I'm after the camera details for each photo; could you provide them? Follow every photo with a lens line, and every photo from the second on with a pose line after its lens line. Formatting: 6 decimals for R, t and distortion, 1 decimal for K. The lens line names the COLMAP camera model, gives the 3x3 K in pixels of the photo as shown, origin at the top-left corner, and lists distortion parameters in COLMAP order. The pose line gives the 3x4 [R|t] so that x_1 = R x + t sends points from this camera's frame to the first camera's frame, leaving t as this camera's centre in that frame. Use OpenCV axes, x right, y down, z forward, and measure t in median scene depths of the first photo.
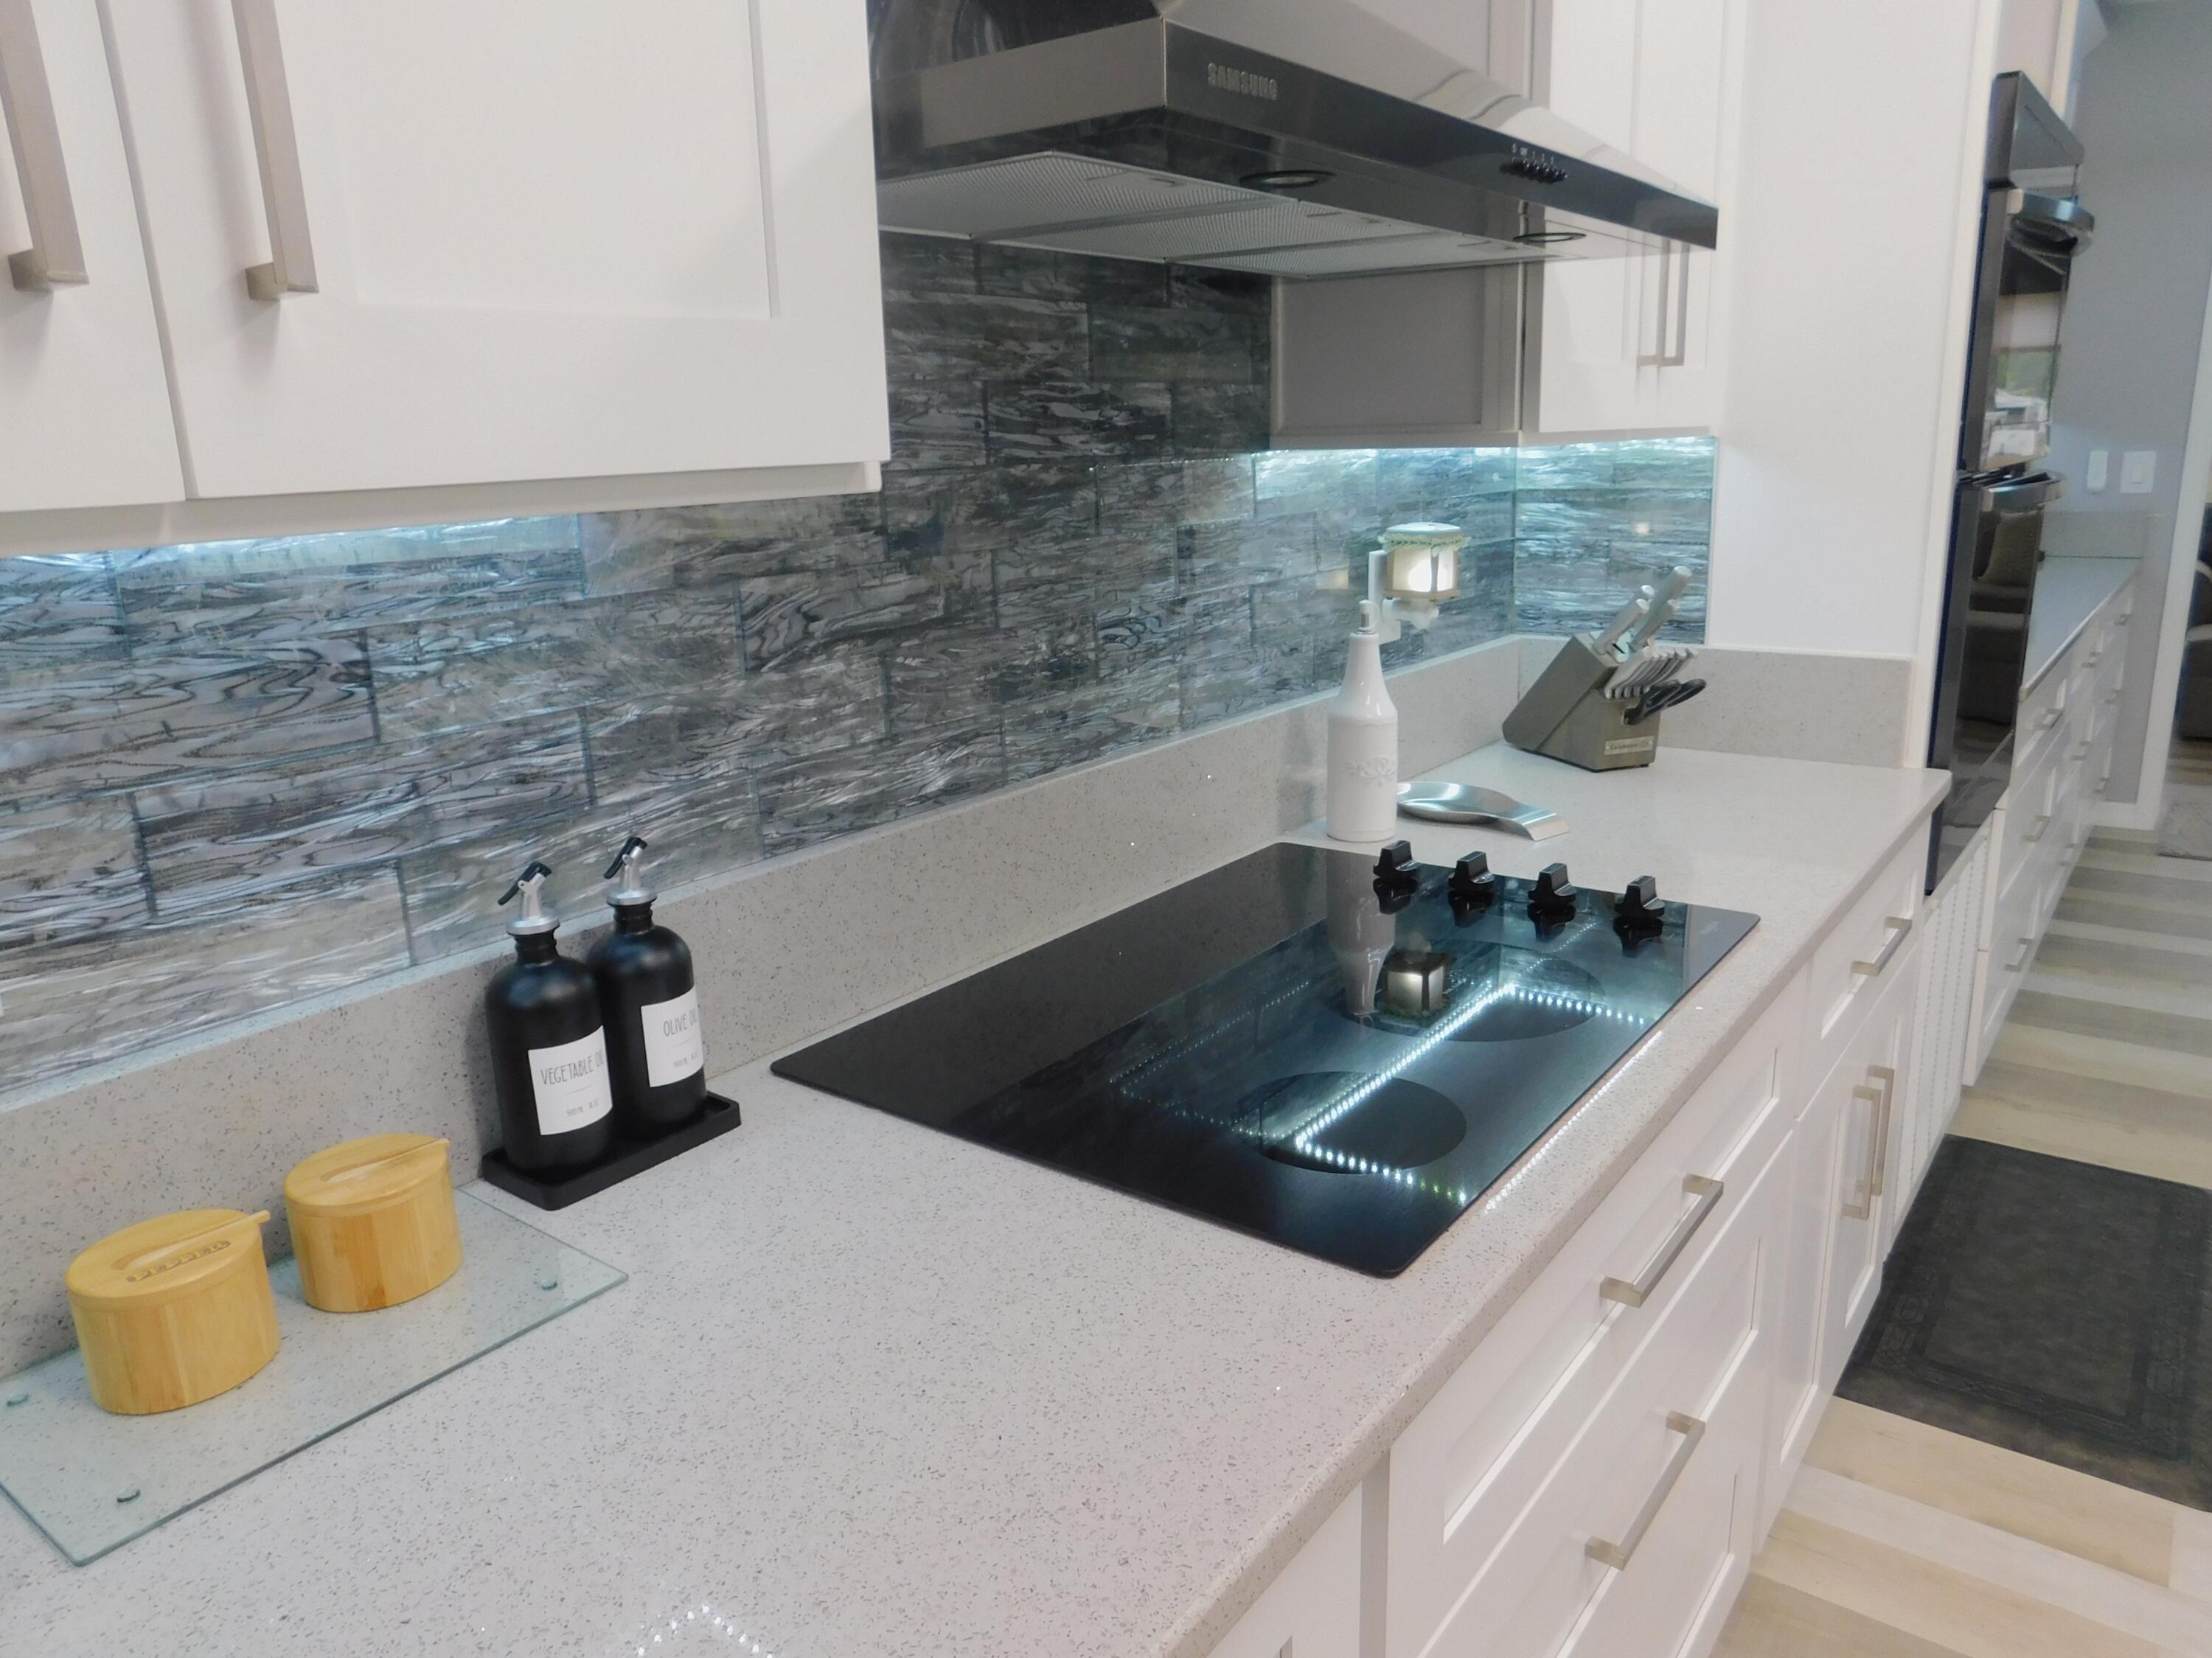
lens RADIAL K [[1446.3, 0, 1114.9], [0, 1446.3, 822.5], [0, 0, 1]] dist [-0.076578, 0.053508]
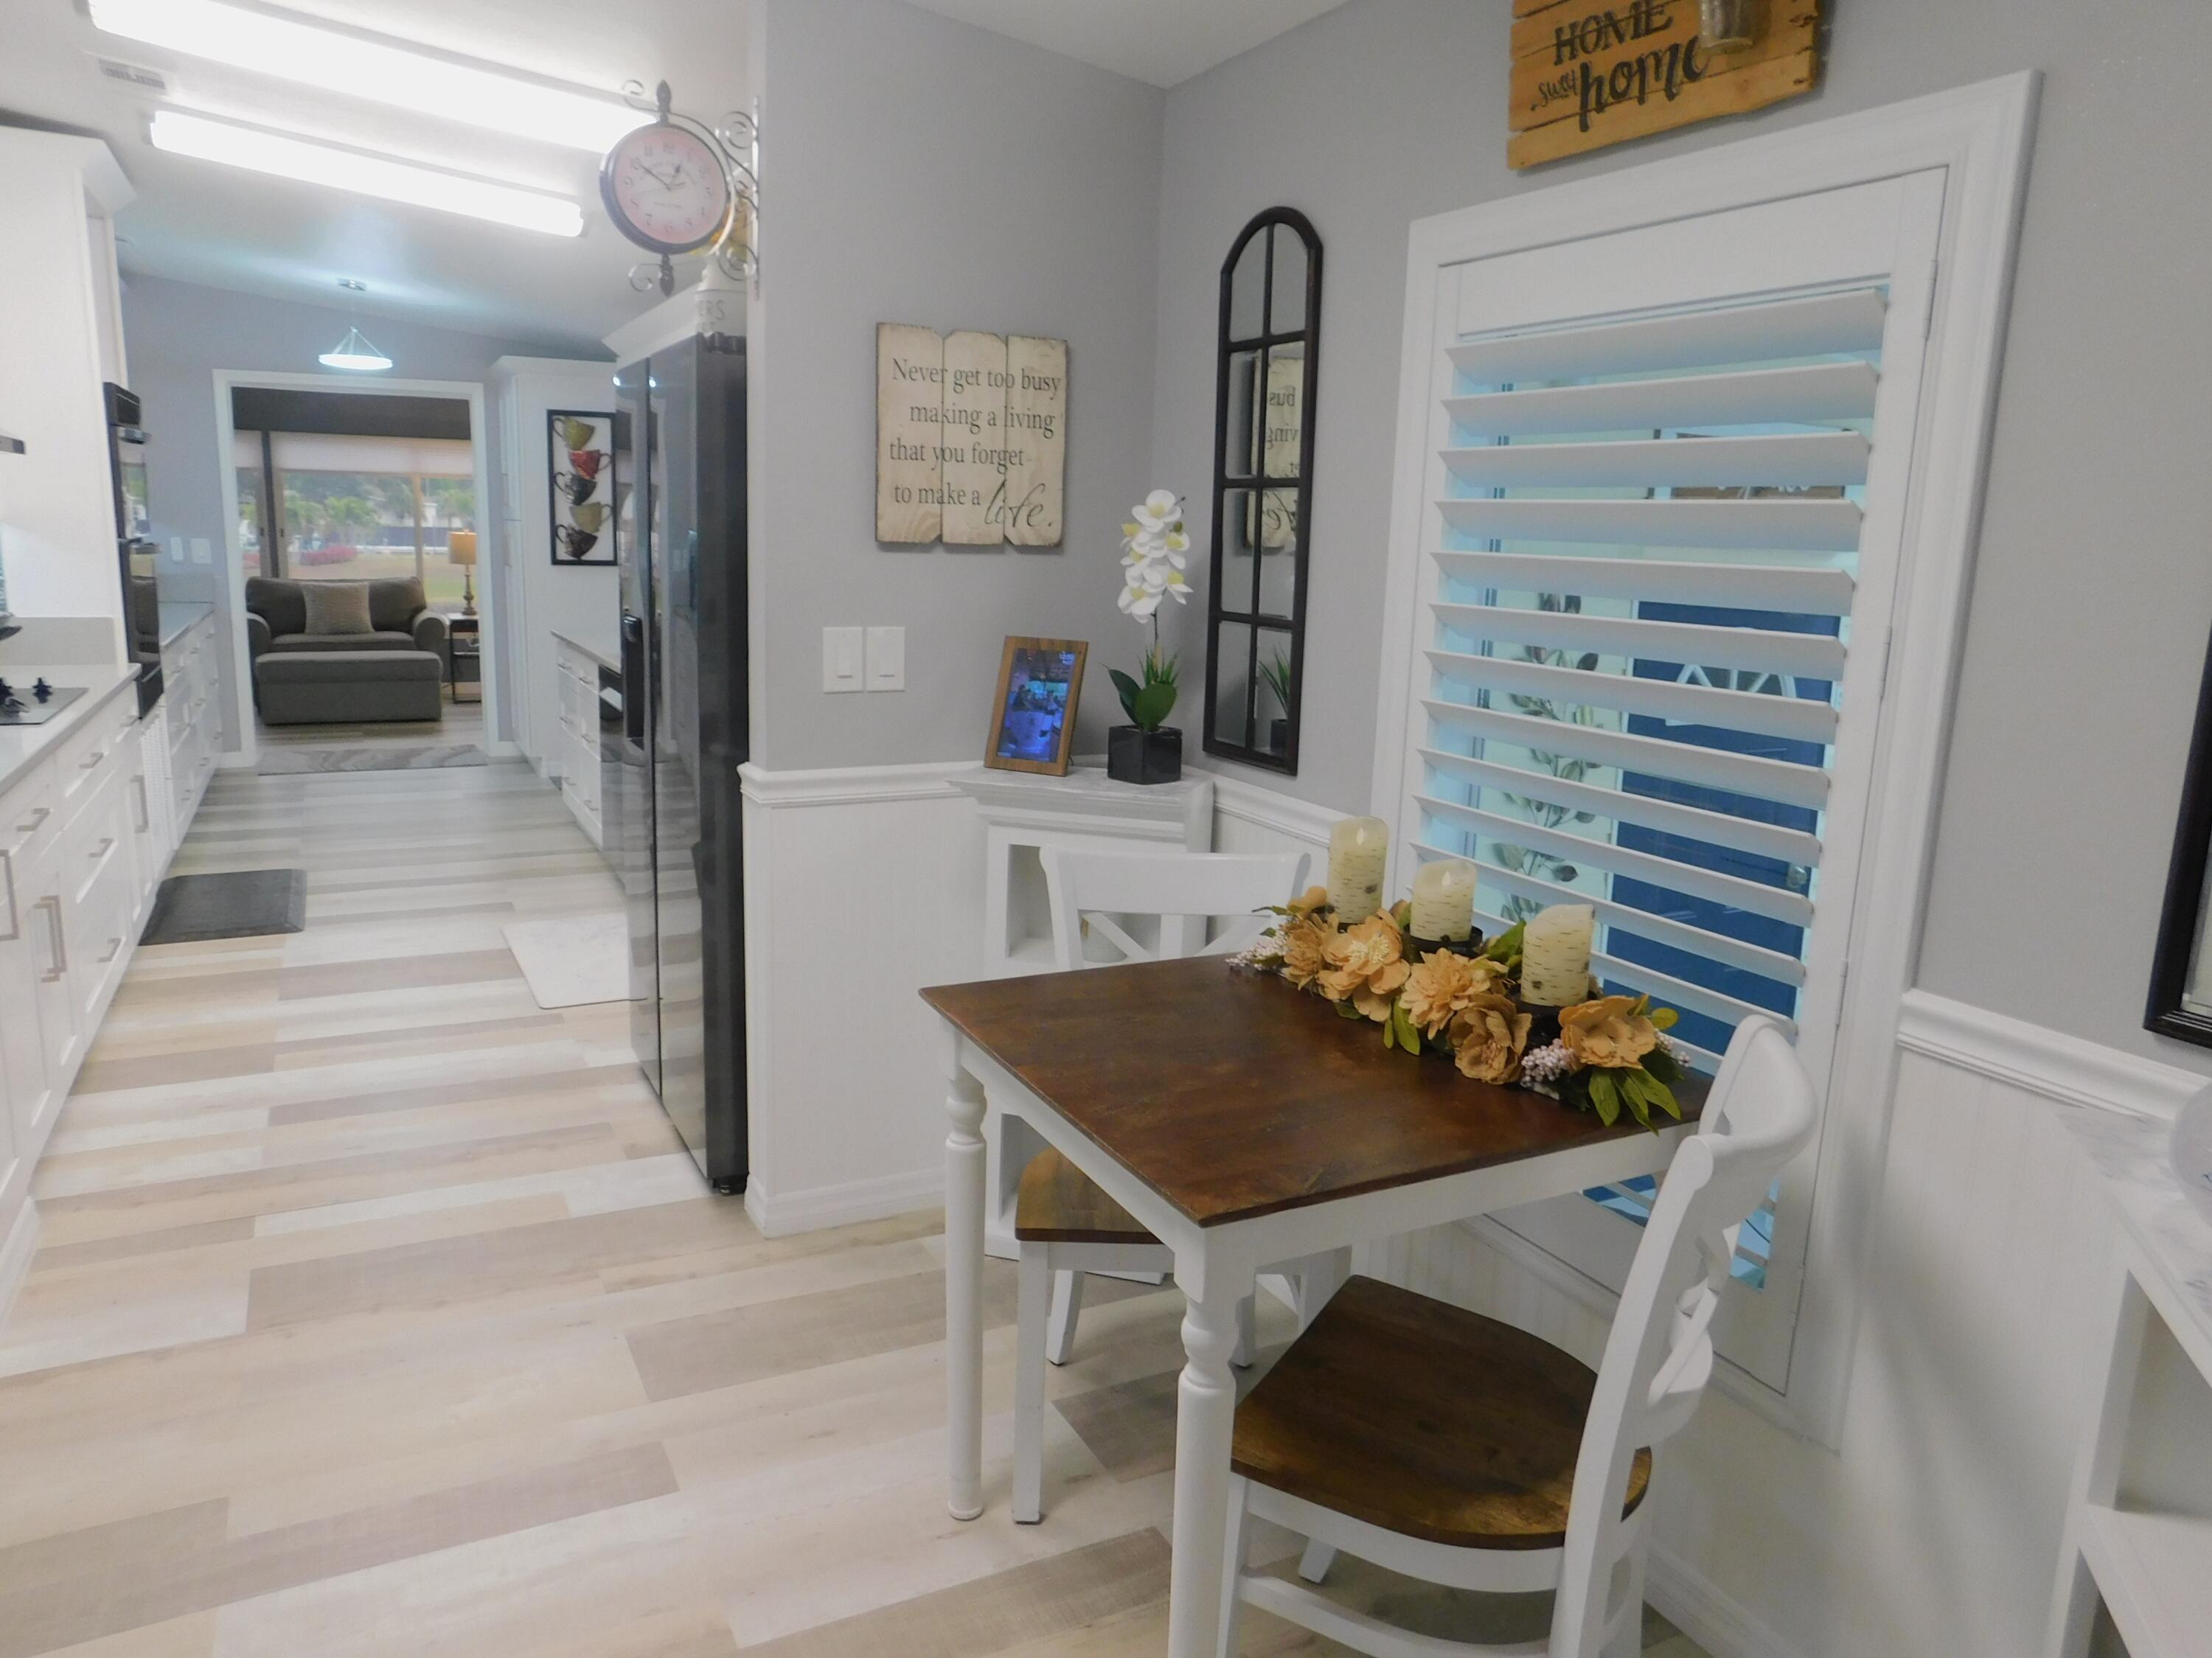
lens RADIAL K [[1475.2, 0, 1093.2], [0, 1475.2, 823.4], [0, 0, 1]] dist [-0.077793, 0.056680]
pose [[0.411797, -0.113277, 0.904207, -0.767644], [0.172228, 0.984036, 0.044841, 0.311410], [-0.894852, 0.137264, 0.424733, -1.137393]]
